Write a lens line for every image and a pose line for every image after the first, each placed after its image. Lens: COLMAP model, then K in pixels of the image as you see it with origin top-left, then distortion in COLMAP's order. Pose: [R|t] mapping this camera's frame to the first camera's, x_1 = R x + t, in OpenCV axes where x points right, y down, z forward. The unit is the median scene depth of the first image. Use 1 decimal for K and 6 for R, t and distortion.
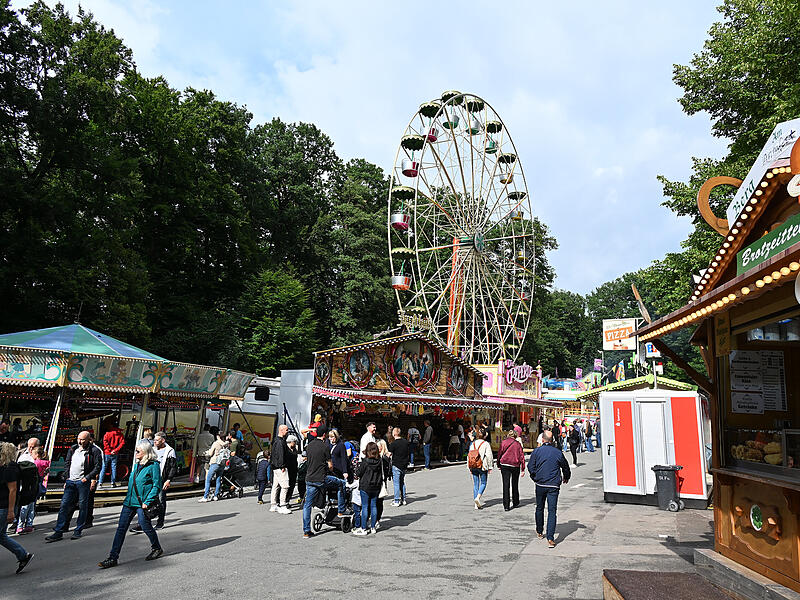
lens RADIAL K [[597.4, 0, 400.0], [0, 597.4, 300.0], [0, 0, 1]] dist [-0.004318, 0.004151]
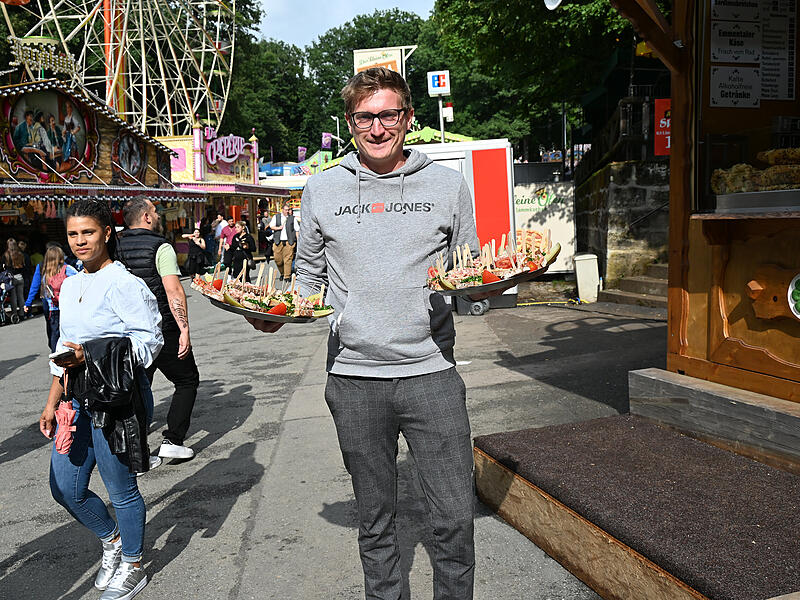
lens RADIAL K [[795.8, 0, 400.0], [0, 795.8, 300.0], [0, 0, 1]] dist [-0.009940, 0.036847]
pose [[0.911603, -0.115119, 0.394622, 0.007731], [-0.001898, 0.958798, 0.284083, 0.033976], [-0.411066, -0.259720, 0.873825, 0.105406]]
